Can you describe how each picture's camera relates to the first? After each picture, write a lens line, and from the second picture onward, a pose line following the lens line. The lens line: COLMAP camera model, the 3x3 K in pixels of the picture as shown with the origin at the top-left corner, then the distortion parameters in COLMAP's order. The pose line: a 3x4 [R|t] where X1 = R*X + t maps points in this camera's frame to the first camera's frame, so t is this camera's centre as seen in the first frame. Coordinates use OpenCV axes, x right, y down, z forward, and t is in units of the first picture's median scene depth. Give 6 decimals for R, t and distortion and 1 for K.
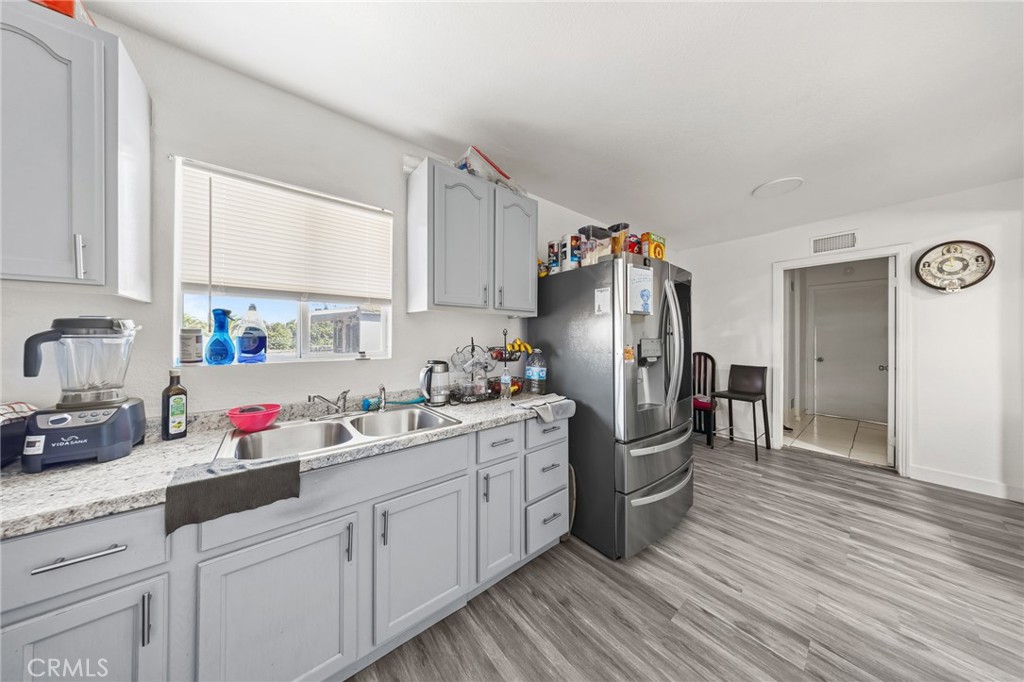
lens RADIAL K [[297.5, 0, 511.6], [0, 297.5, 334.5], [0, 0, 1]] dist [0.000375, 0.000005]
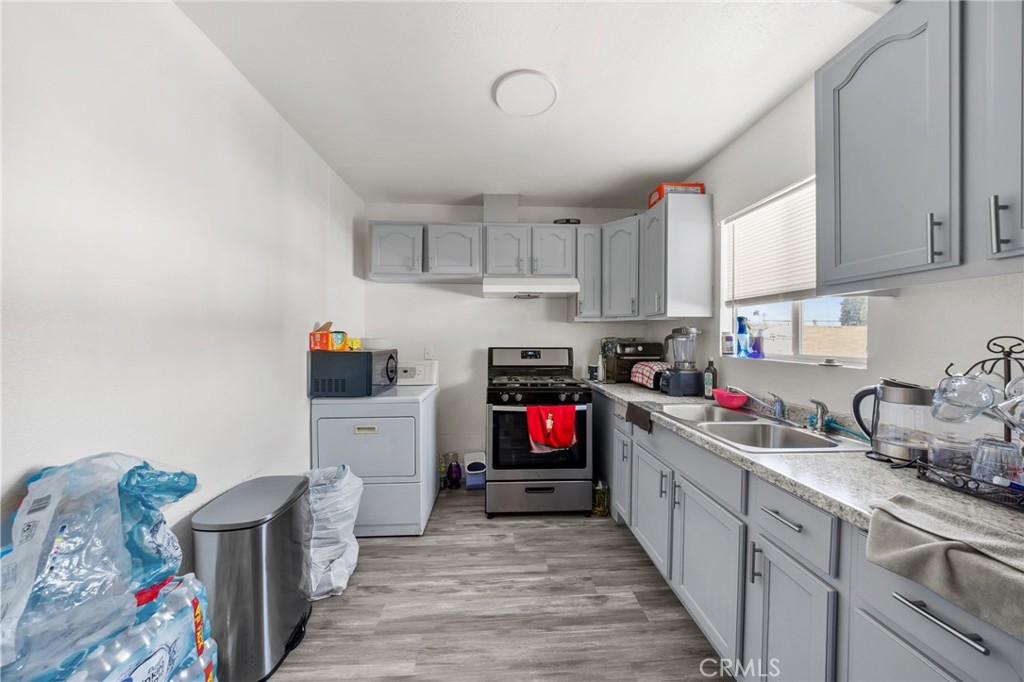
lens RADIAL K [[344.8, 0, 512.7], [0, 344.8, 343.7], [0, 0, 1]] dist [-0.000959, -0.000004]
pose [[-0.588749, 0.011608, -0.808232, 0.926861], [0.002287, 0.999917, 0.012695, 0.016306], [0.808313, 0.005626, -0.588727, 1.110720]]
